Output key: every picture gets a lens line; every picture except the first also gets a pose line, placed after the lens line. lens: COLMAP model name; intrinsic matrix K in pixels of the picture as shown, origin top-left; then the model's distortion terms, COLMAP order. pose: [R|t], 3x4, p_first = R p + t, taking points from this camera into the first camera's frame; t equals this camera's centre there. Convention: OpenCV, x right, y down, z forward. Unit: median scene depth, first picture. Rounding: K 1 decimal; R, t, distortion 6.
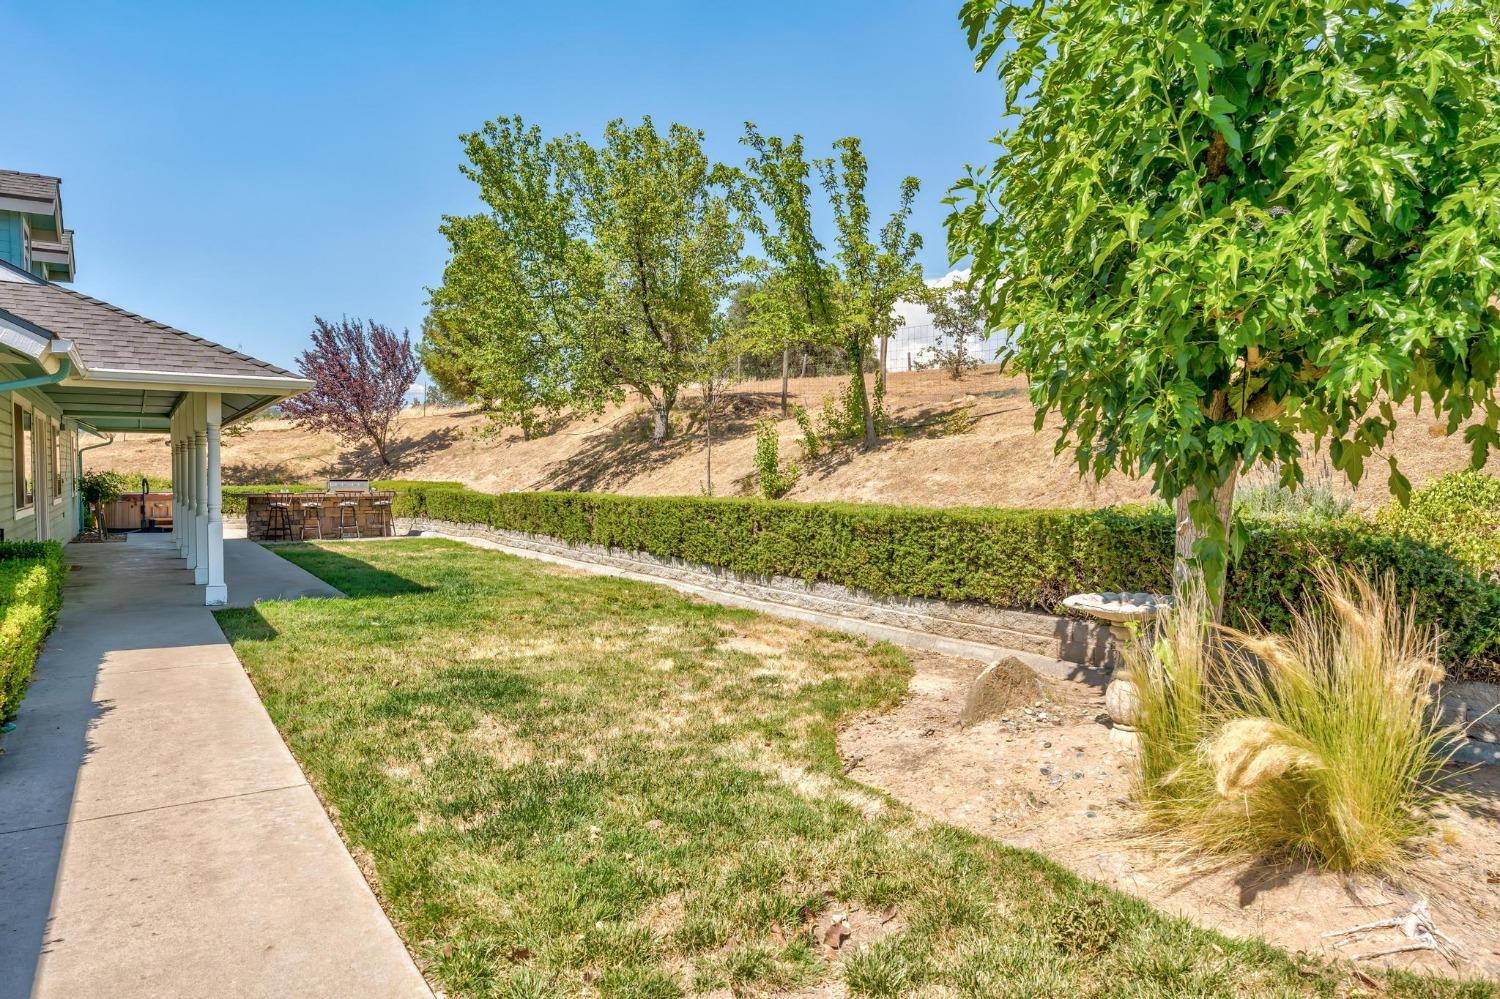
lens RADIAL K [[913.5, 0, 753.3], [0, 913.5, 558.6], [0, 0, 1]] dist [0.050293, -0.069275]
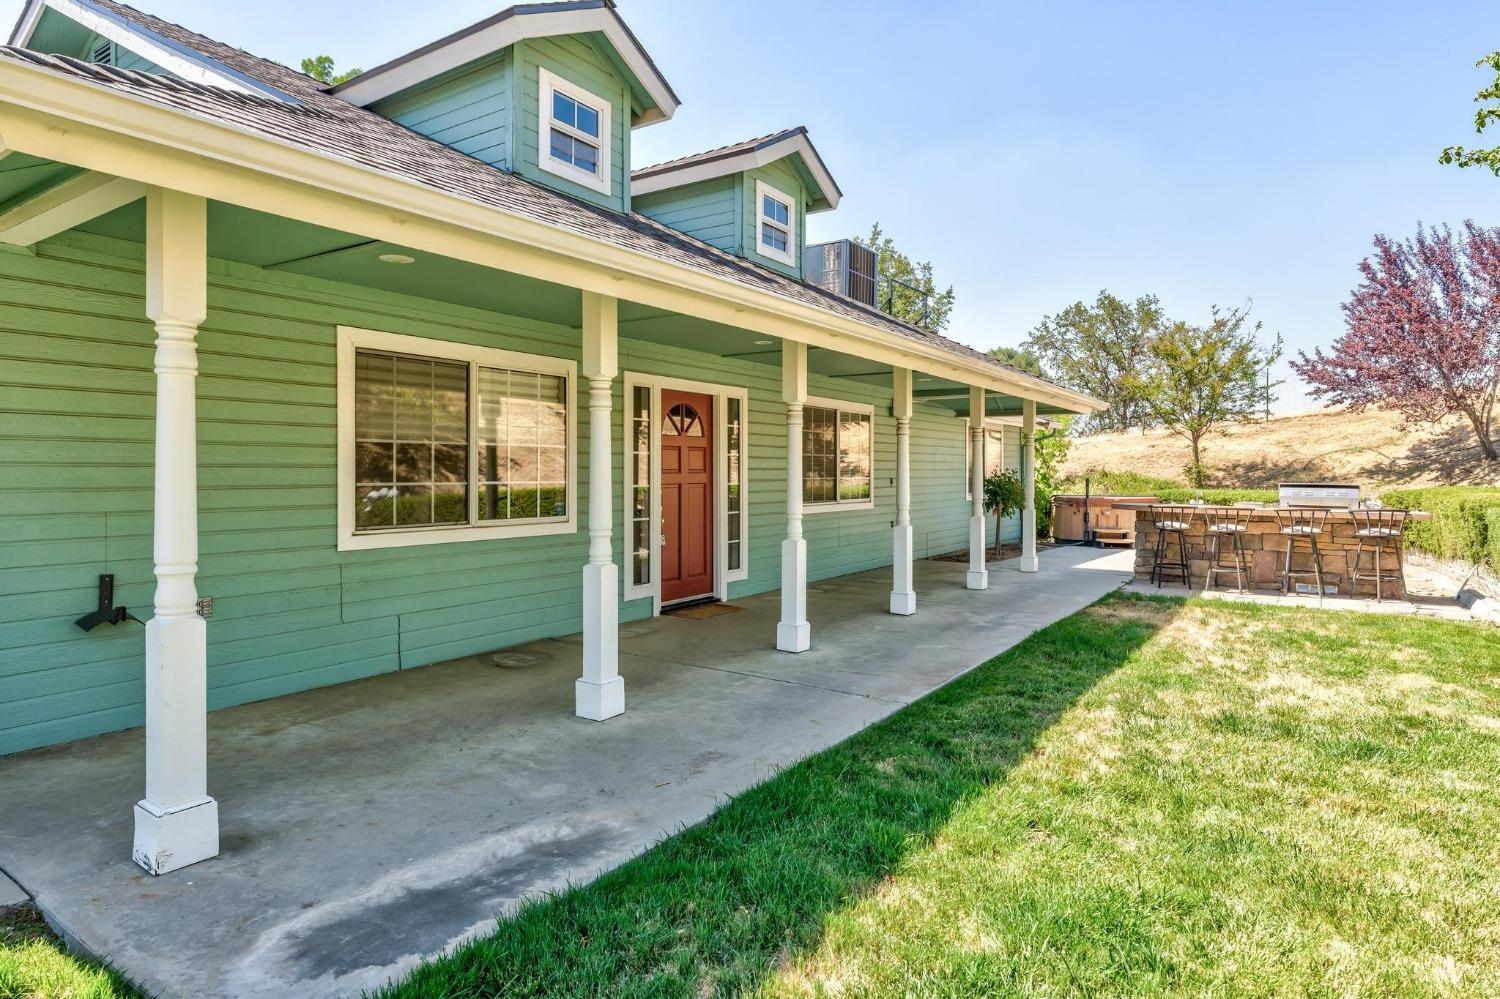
lens RADIAL K [[855.7, 0, 751.9], [0, 855.7, 477.9], [0, 0, 1]] dist [0.002385, -0.000119]
pose [[0.386869, 0.009967, -0.922081, -0.078964], [-0.089325, 0.995644, -0.026716, -0.034703], [0.917798, 0.092701, 0.386074, 0.373677]]
